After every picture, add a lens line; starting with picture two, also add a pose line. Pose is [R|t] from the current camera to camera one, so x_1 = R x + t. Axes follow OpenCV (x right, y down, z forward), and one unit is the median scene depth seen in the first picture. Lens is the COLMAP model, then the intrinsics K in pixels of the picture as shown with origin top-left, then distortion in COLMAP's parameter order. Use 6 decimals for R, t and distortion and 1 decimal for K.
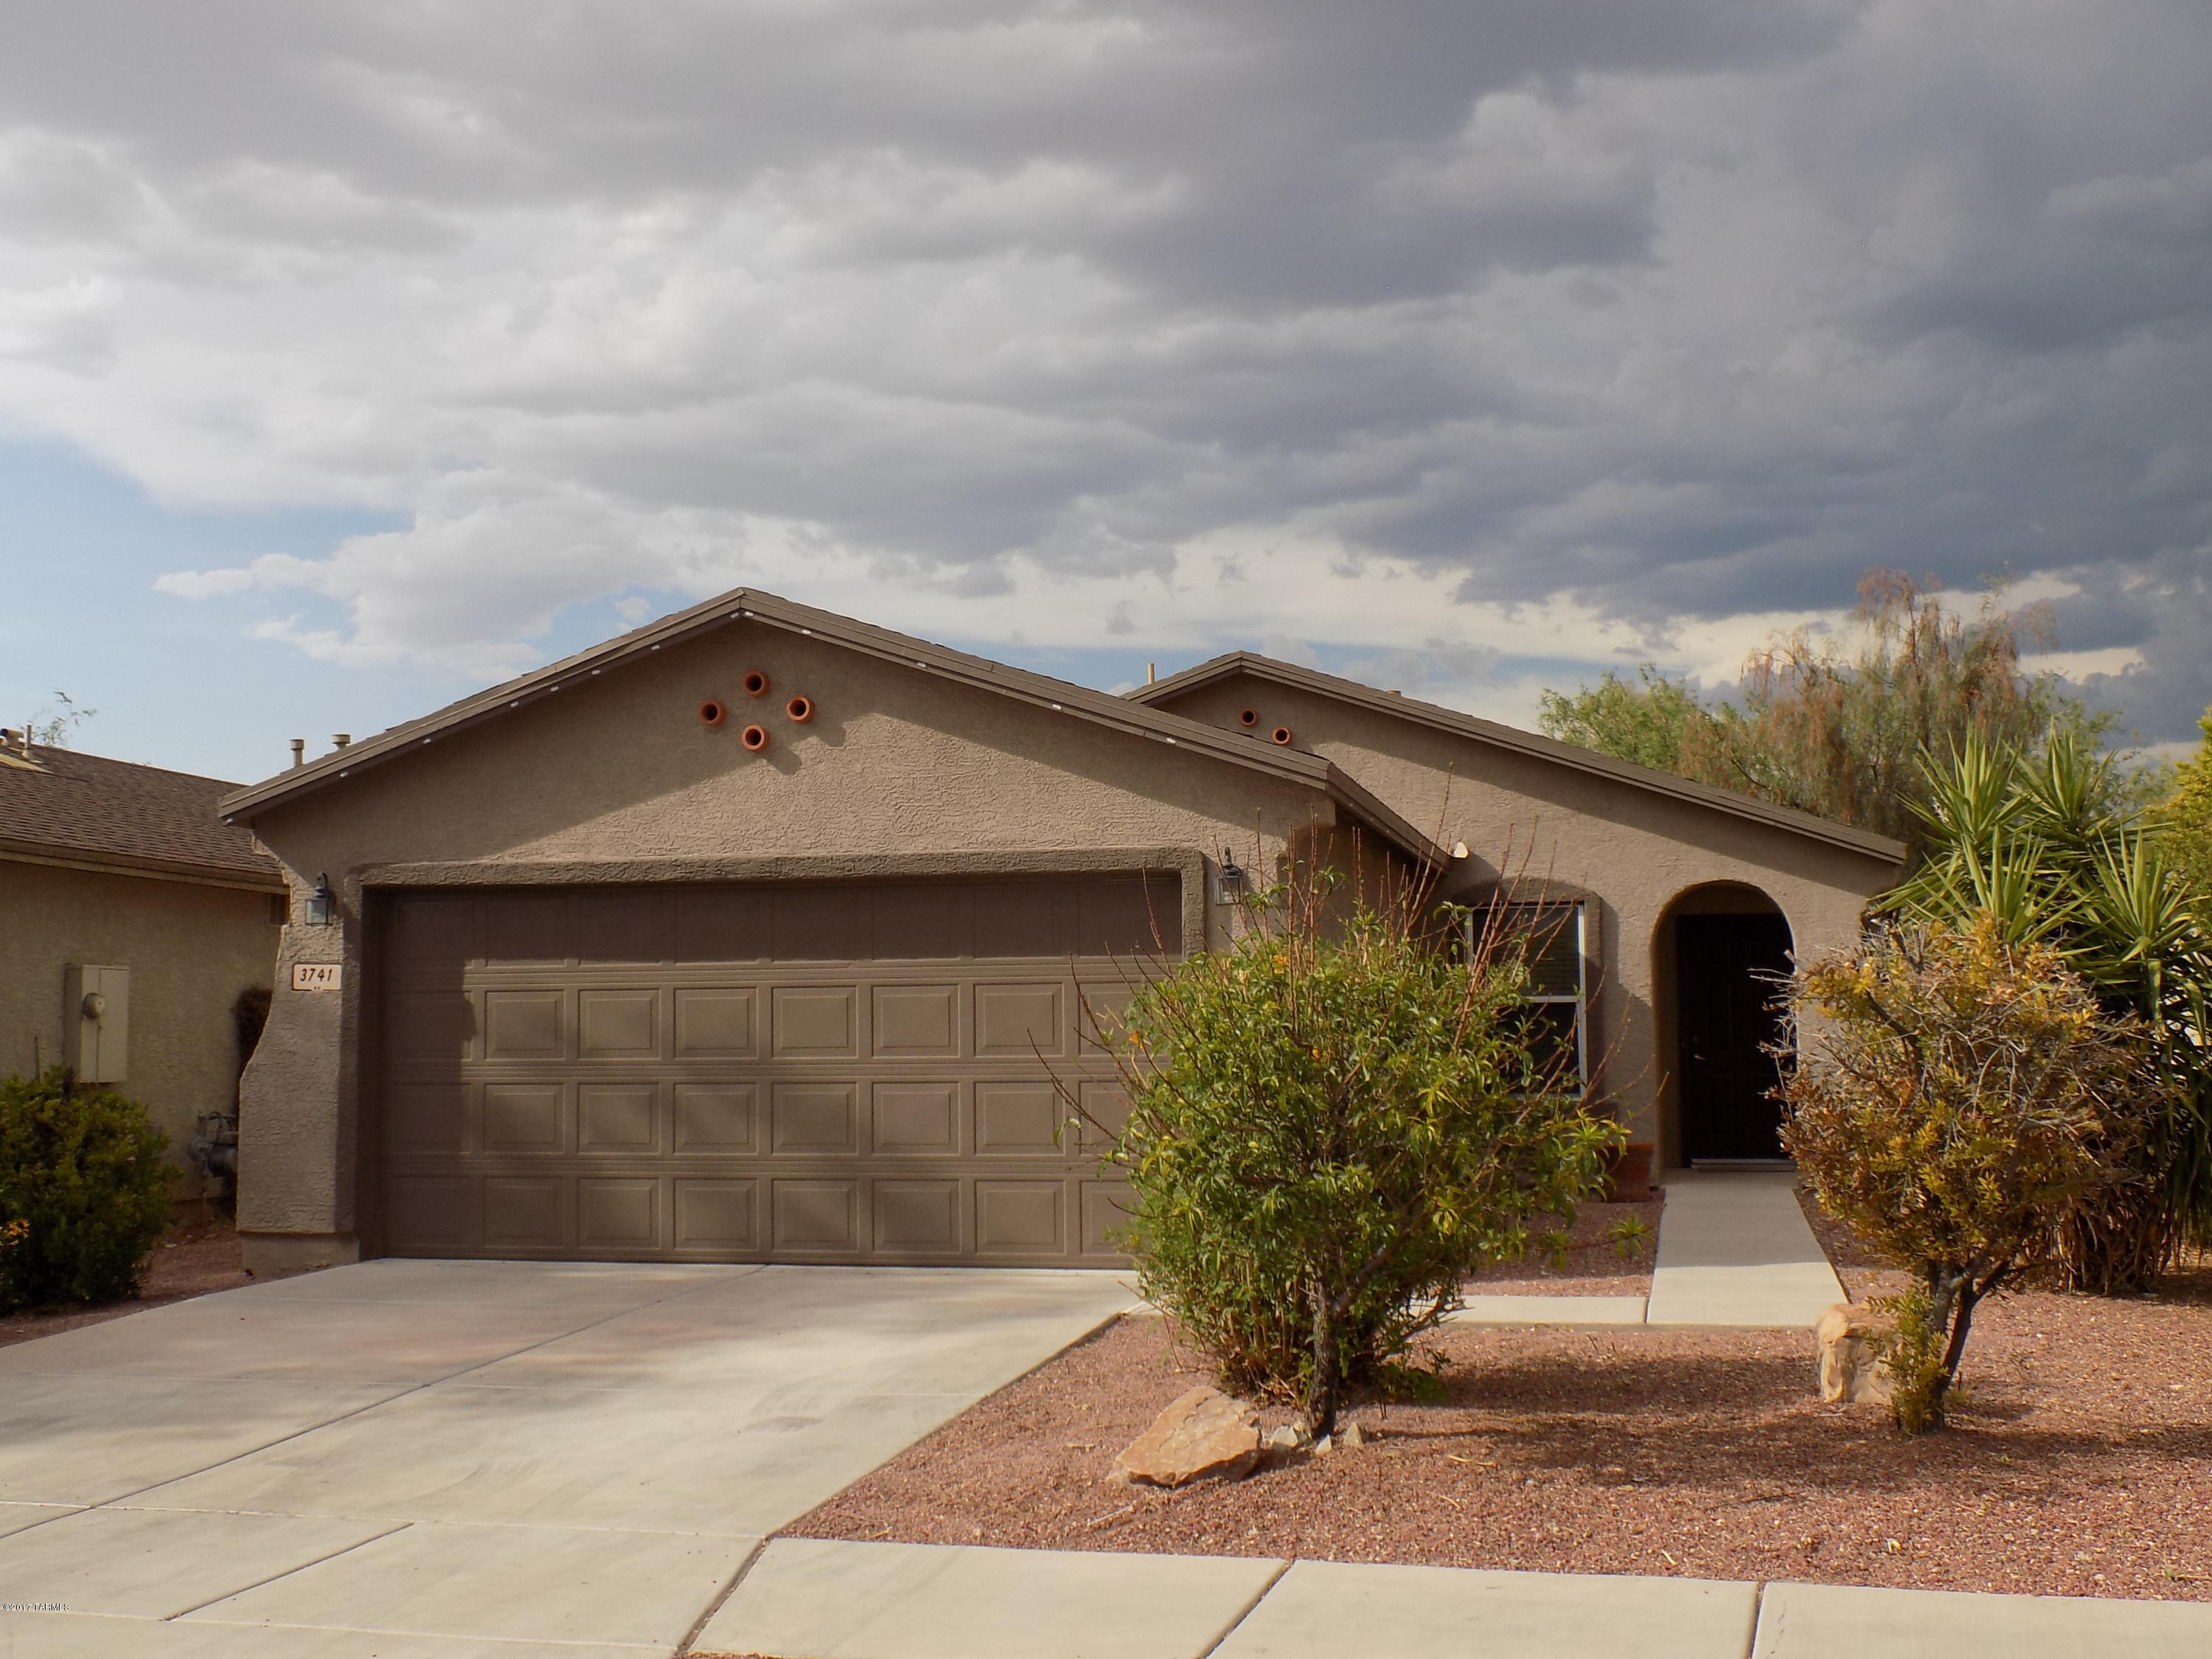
lens RADIAL K [[2368.1, 0, 1109.2], [0, 2368.1, 829.2], [0, 0, 1]] dist [0.011134, 0.000000]
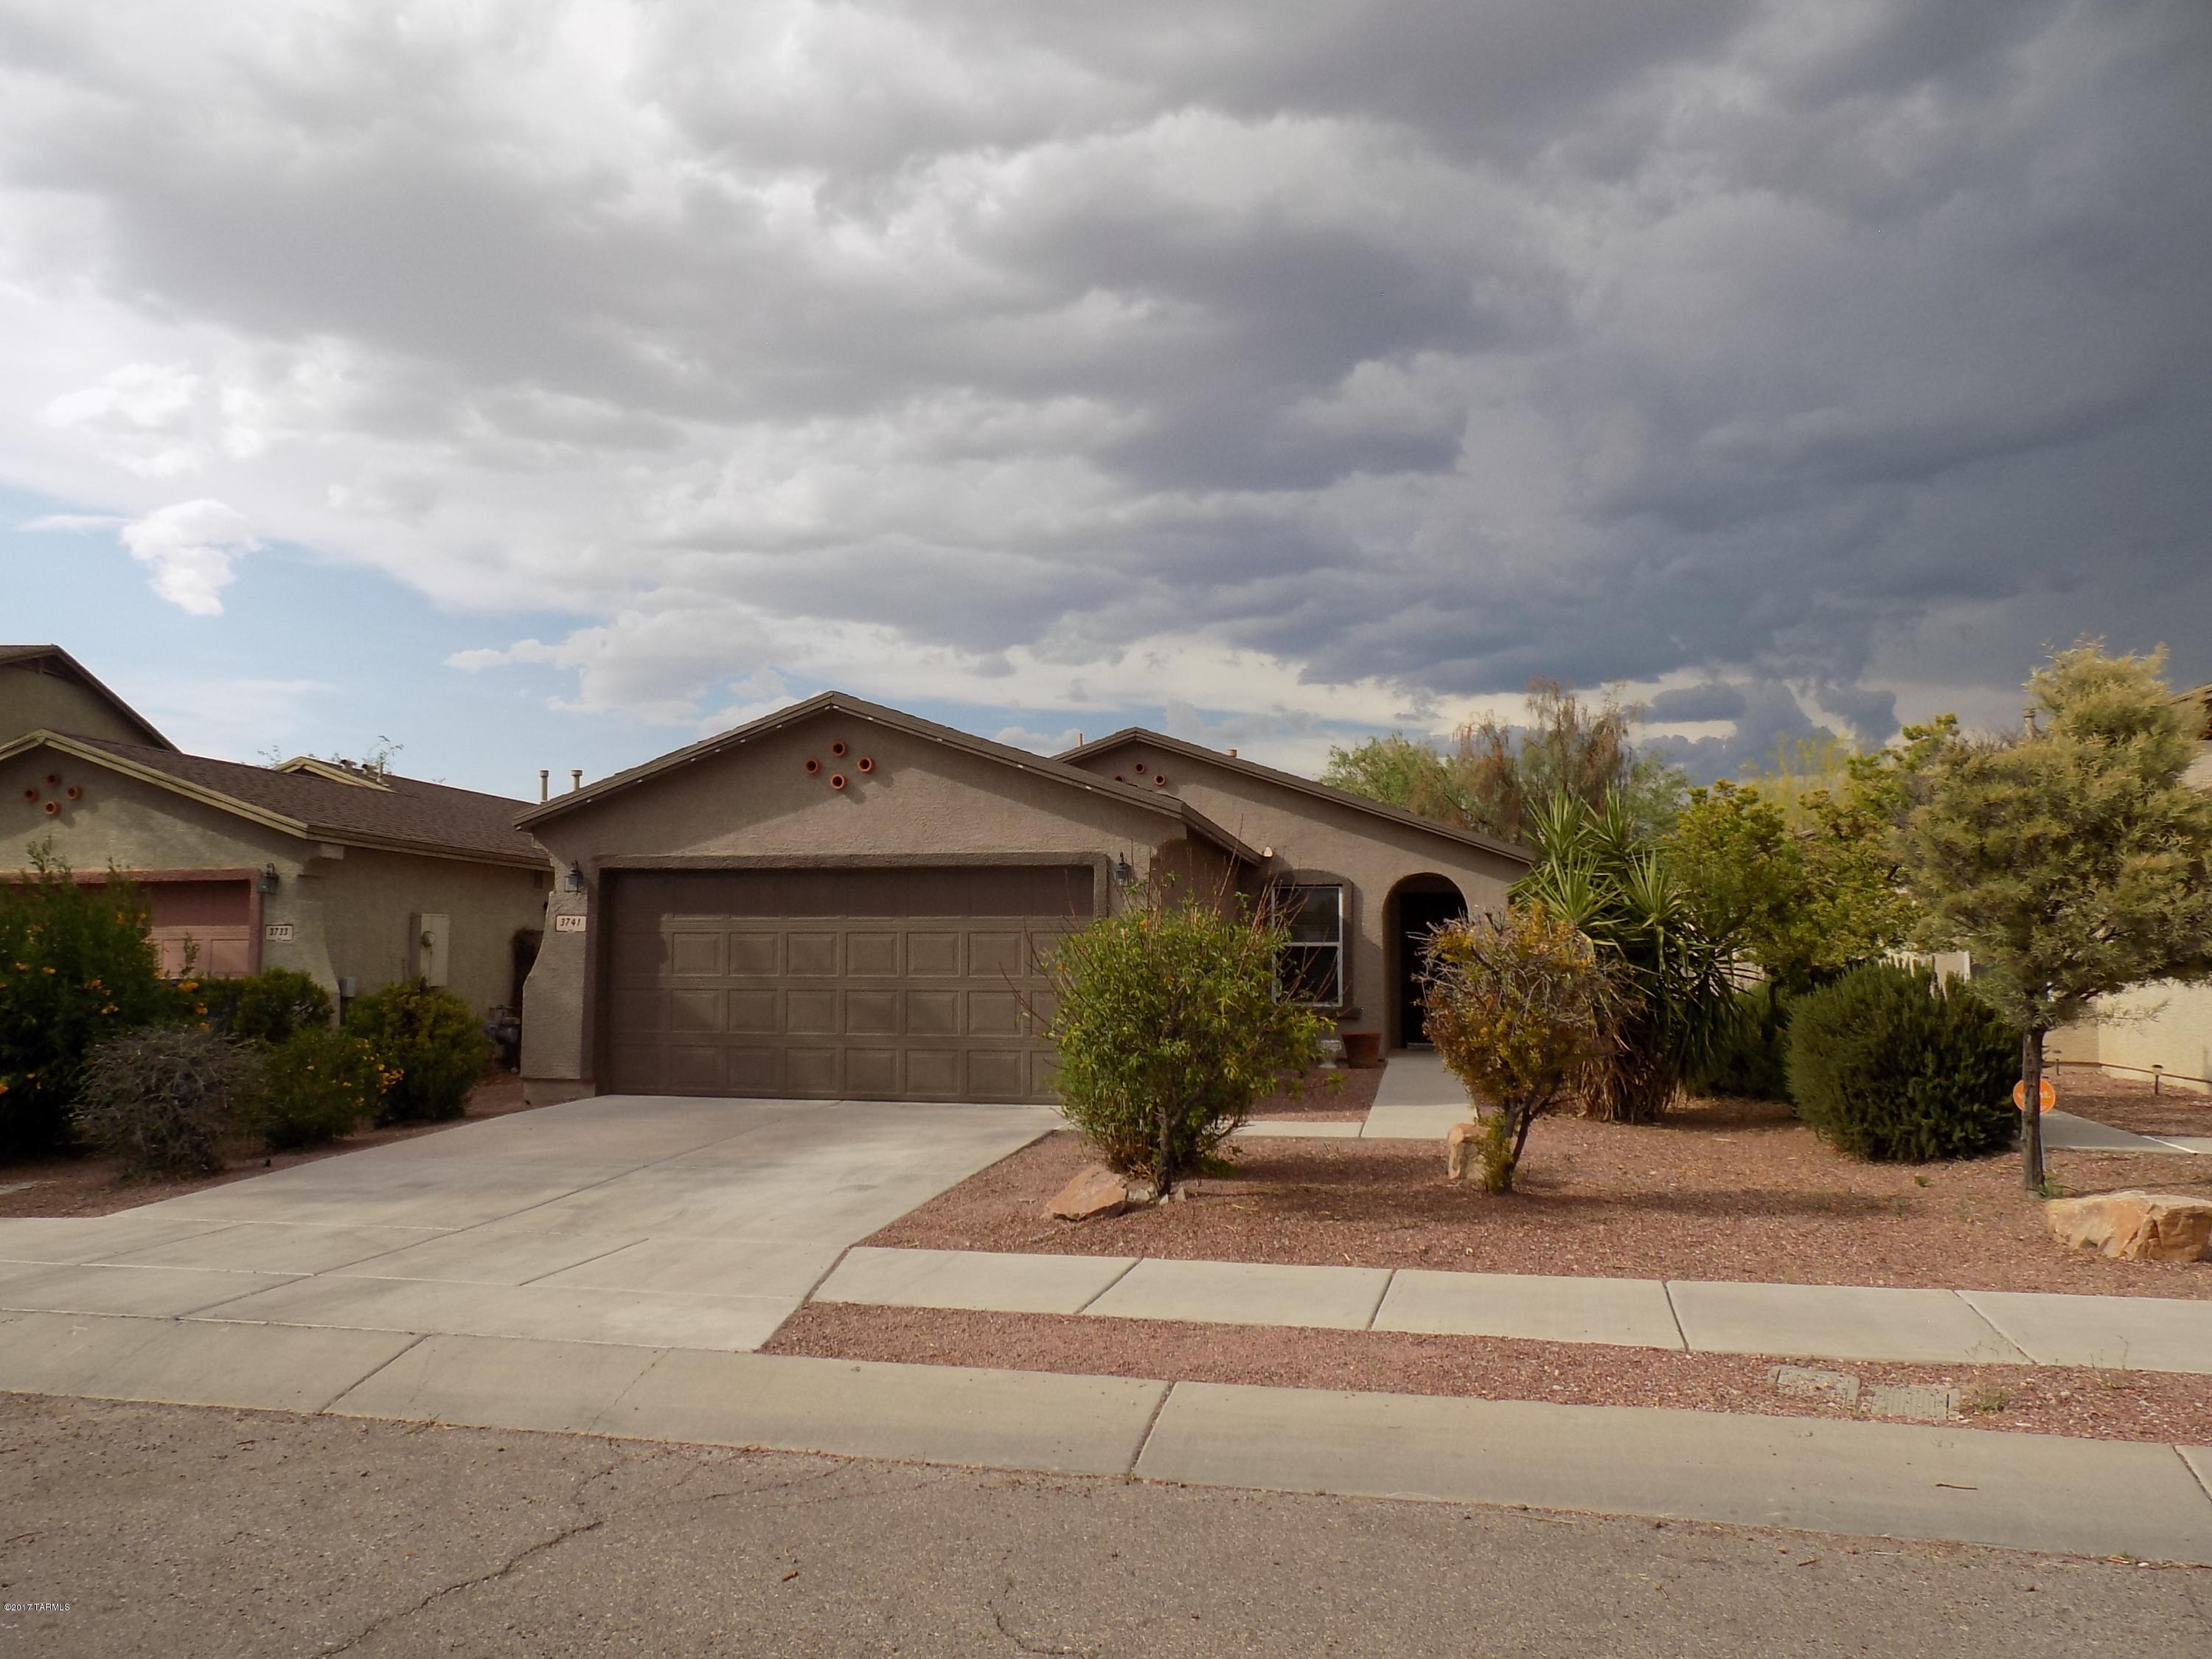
lens RADIAL K [[1568.7, 0, 1068.4], [0, 1568.7, 788.6], [0, 0, 1]] dist [0.005976, 0.003316]
pose [[0.999928, 0.010623, 0.005658, 0.006011], [-0.010493, 0.999693, -0.022434, -0.012611], [-0.005894, 0.022373, 0.999732, -0.114254]]
